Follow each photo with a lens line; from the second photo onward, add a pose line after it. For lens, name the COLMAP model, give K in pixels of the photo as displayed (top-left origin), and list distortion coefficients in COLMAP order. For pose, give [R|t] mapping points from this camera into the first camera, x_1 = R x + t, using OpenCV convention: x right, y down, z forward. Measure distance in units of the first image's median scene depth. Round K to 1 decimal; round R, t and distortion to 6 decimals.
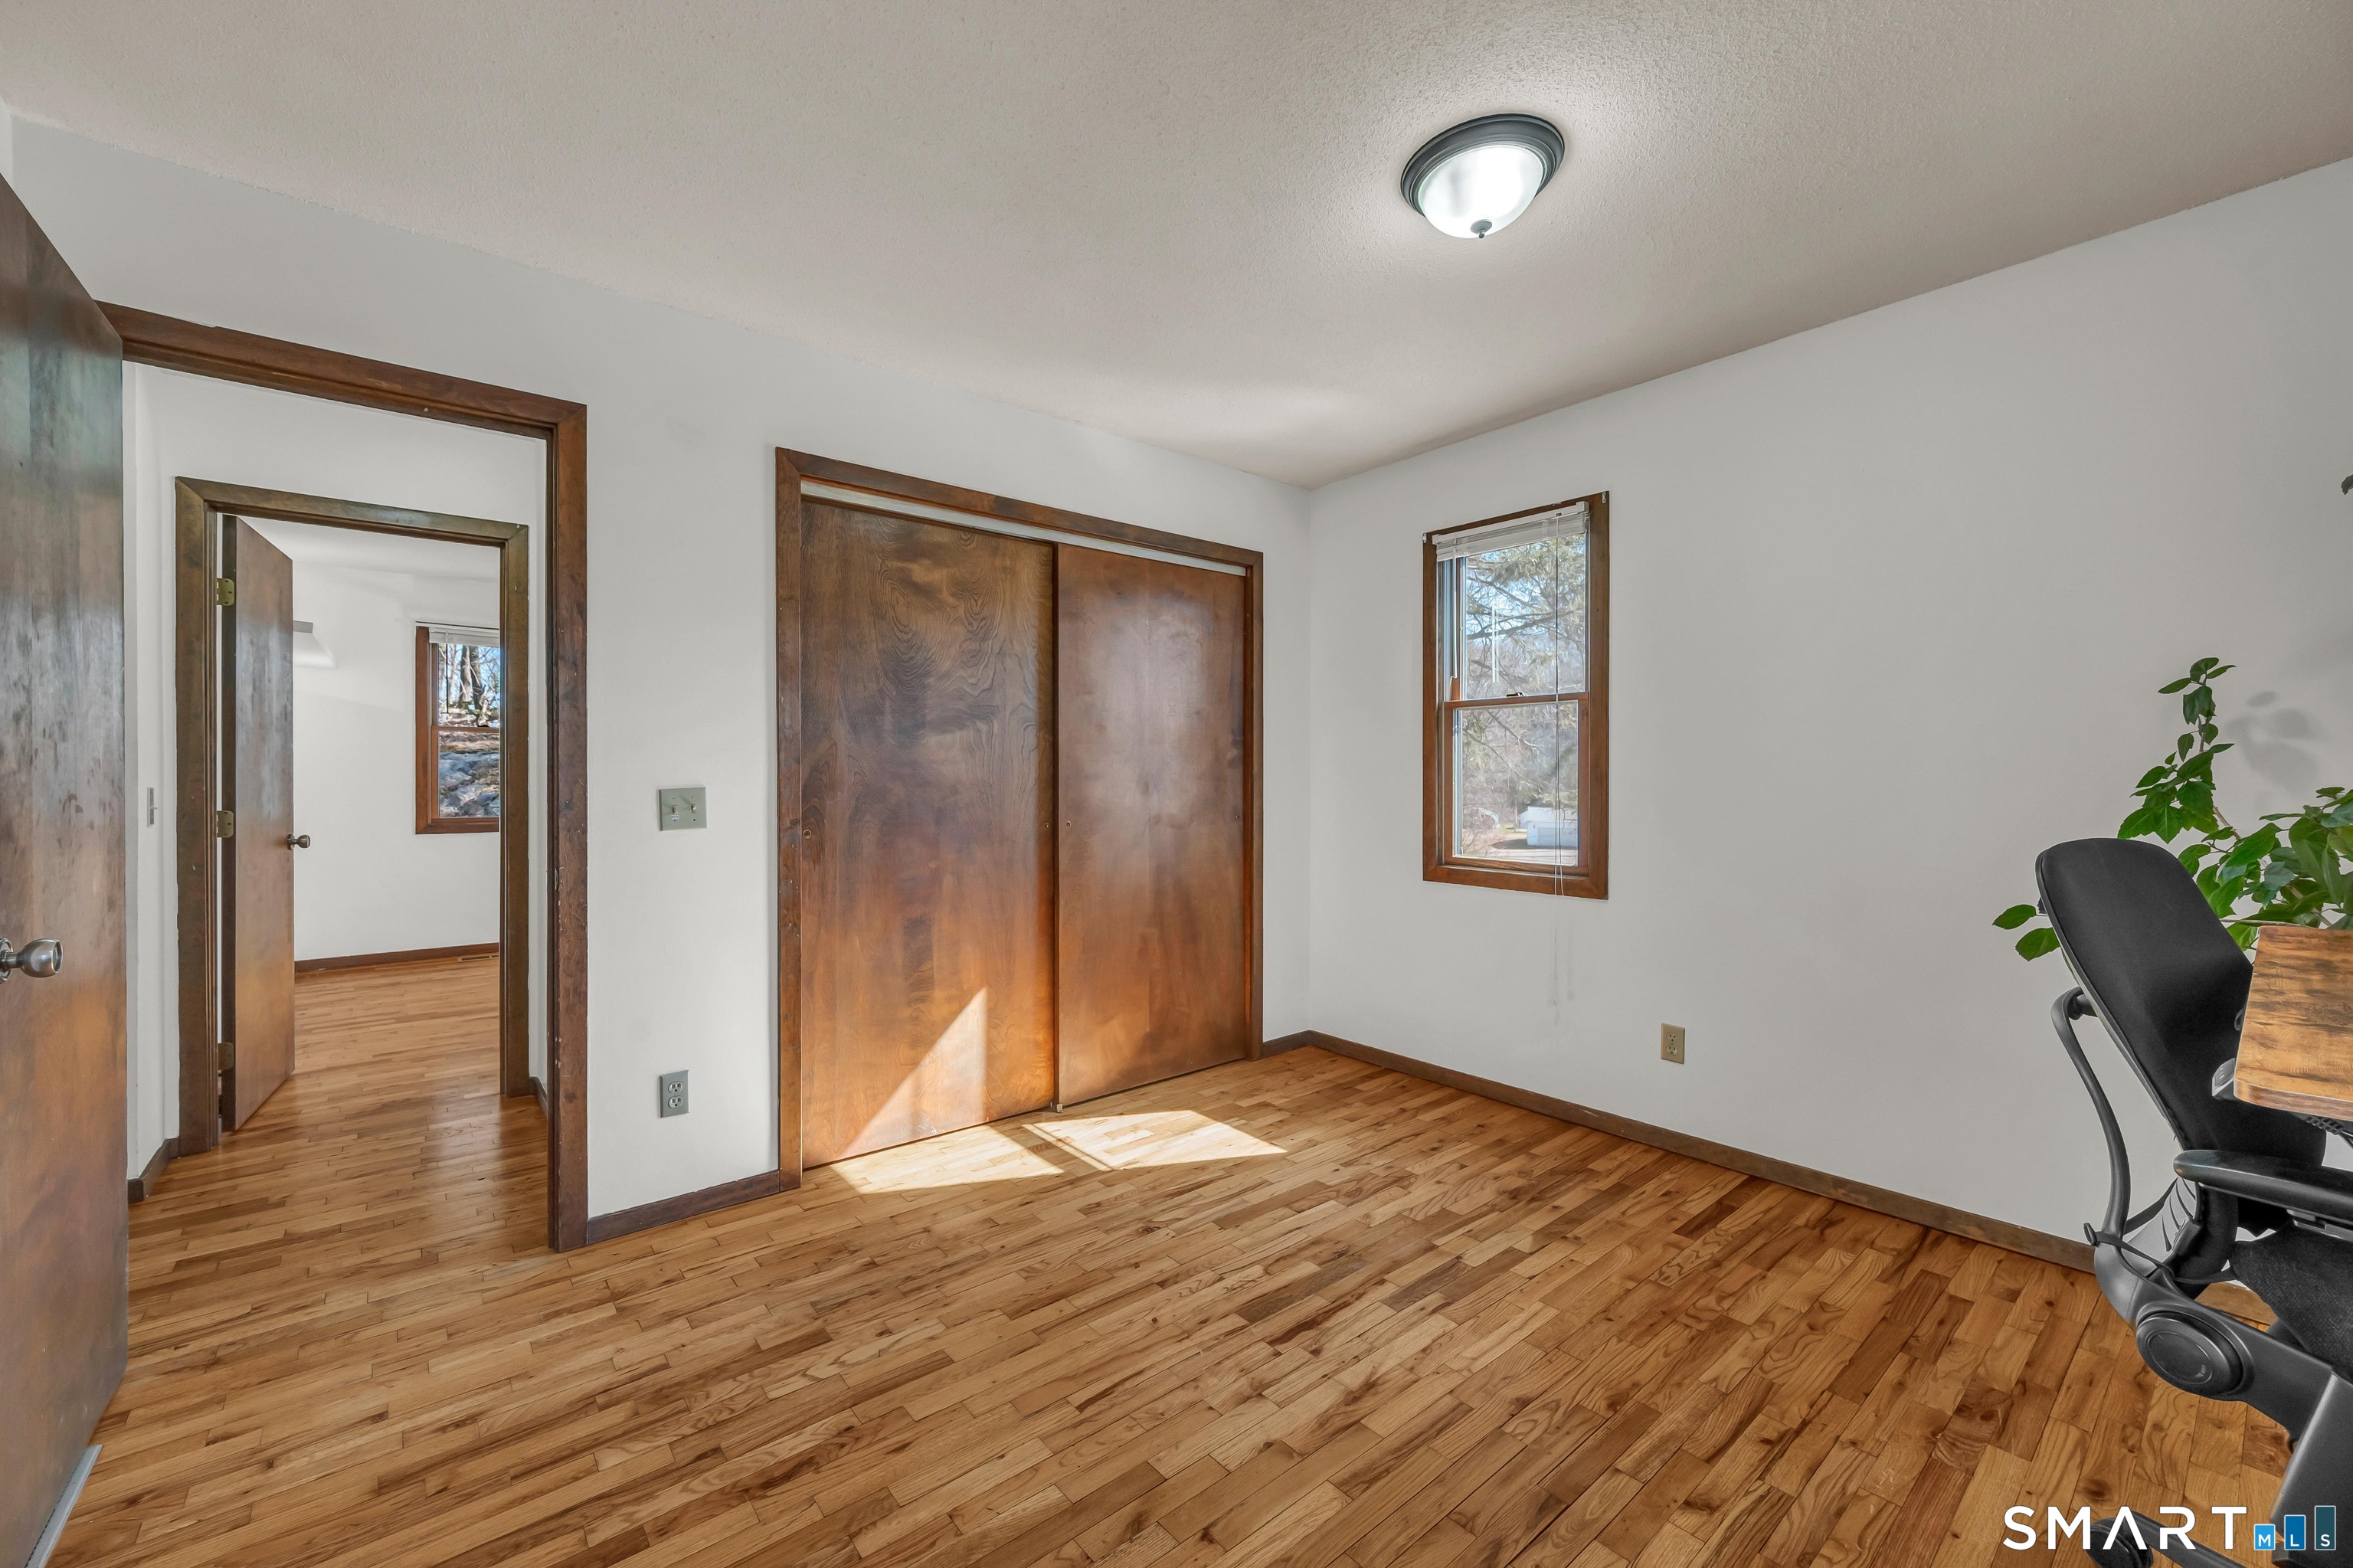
lens RADIAL K [[921.3, 0, 1173.9], [0, 921.3, 784.8], [0, 0, 1]] dist [-0.001178, -0.000241]
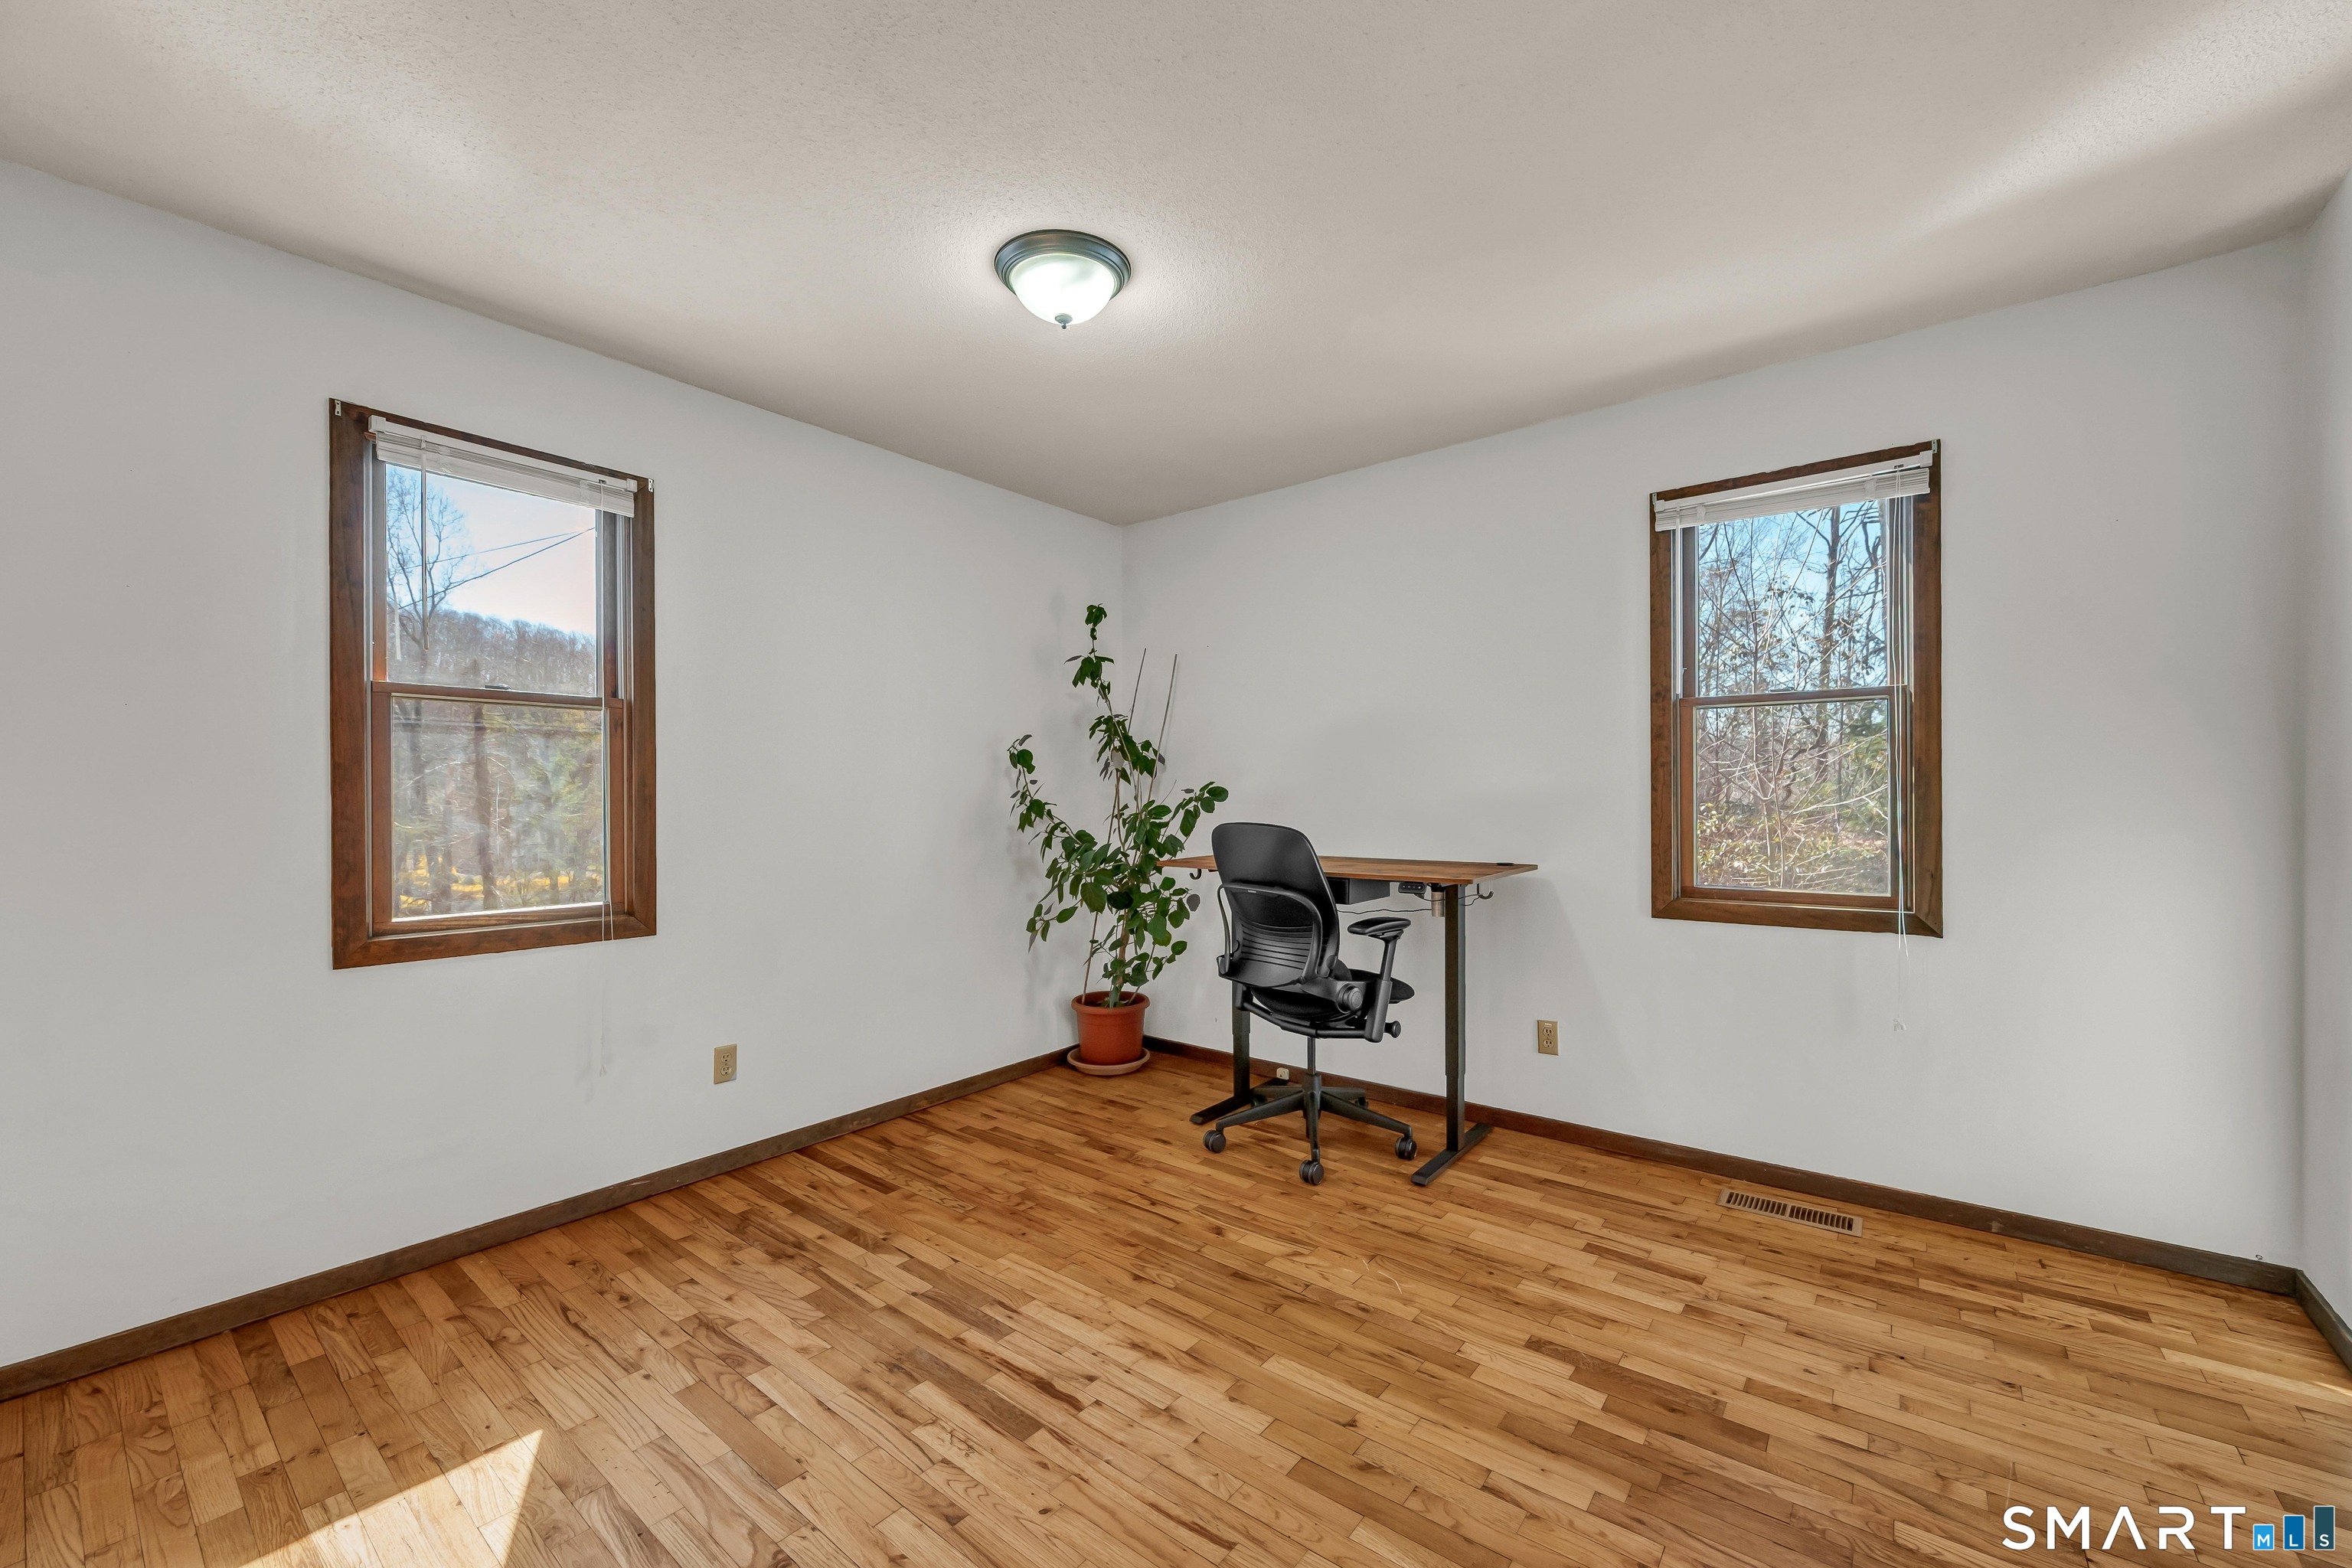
lens RADIAL K [[935.1, 0, 1173.4], [0, 935.1, 795.9], [0, 0, 1]] dist [-0.001241, -0.000340]
pose [[-0.200948, 0.001949, 0.979600, -0.678117], [0.011589, 0.999933, 0.000388, -0.006037], [-0.979533, 0.011431, -0.200957, 0.887465]]
